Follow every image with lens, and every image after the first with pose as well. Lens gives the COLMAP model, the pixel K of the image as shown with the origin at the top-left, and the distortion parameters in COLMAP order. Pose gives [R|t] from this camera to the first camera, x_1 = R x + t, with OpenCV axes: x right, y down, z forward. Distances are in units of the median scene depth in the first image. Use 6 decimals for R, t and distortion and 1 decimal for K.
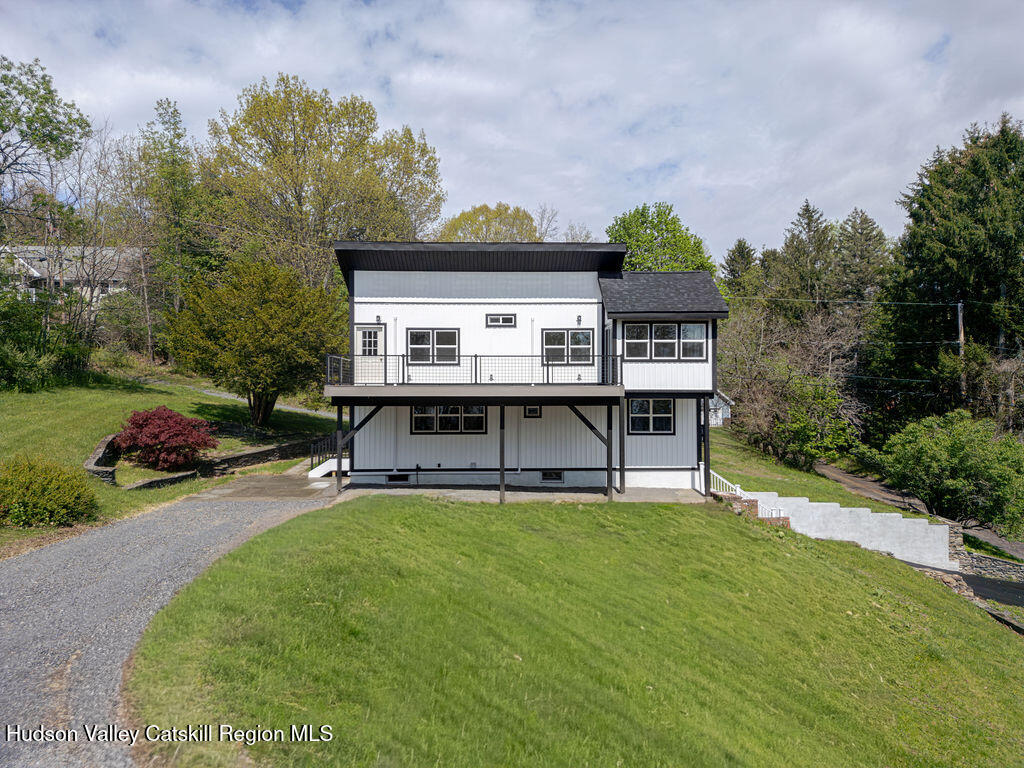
lens RADIAL K [[675.4, 0, 512.0], [0, 675.4, 384.0], [0, 0, 1]] dist [0.196053, -0.328931]
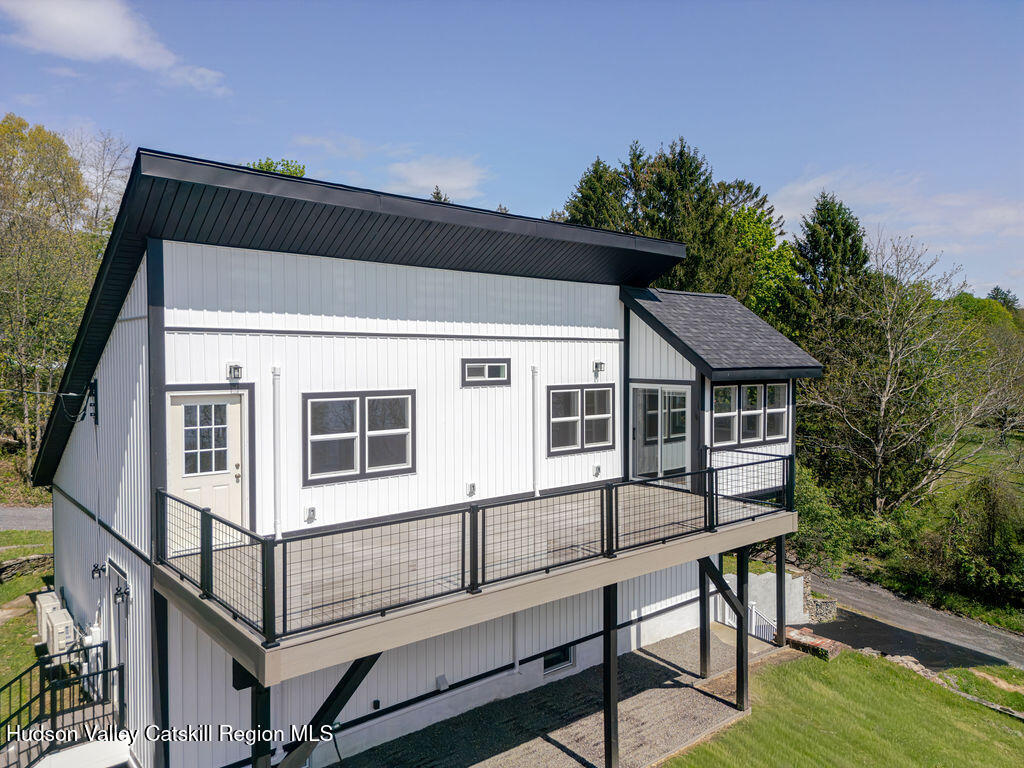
lens RADIAL K [[707.3, 0, 512.0], [0, 707.3, 384.0], [0, 0, 1]] dist [0.024160, -0.001308]
pose [[0.782998, -0.020665, 0.621680, -0.319767], [0.006643, 0.999669, 0.024862, -0.097749], [-0.621988, -0.015337, 0.782876, 0.587509]]
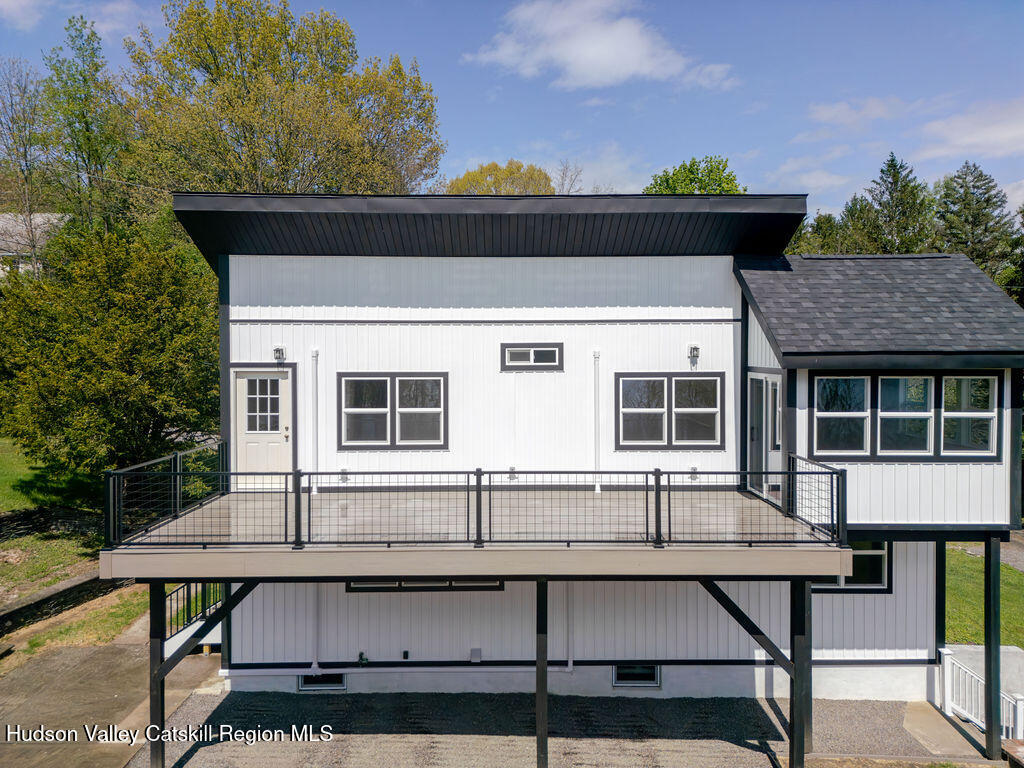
lens RADIAL K [[719.1, 0, 512.0], [0, 719.1, 384.0], [0, 0, 1]] dist [0.107732, -0.114313]
pose [[0.999899, 0.000920, -0.014203, -0.023323], [-0.000450, 0.999453, 0.033072, -0.091358], [0.014225, -0.033063, 0.999352, 0.482766]]
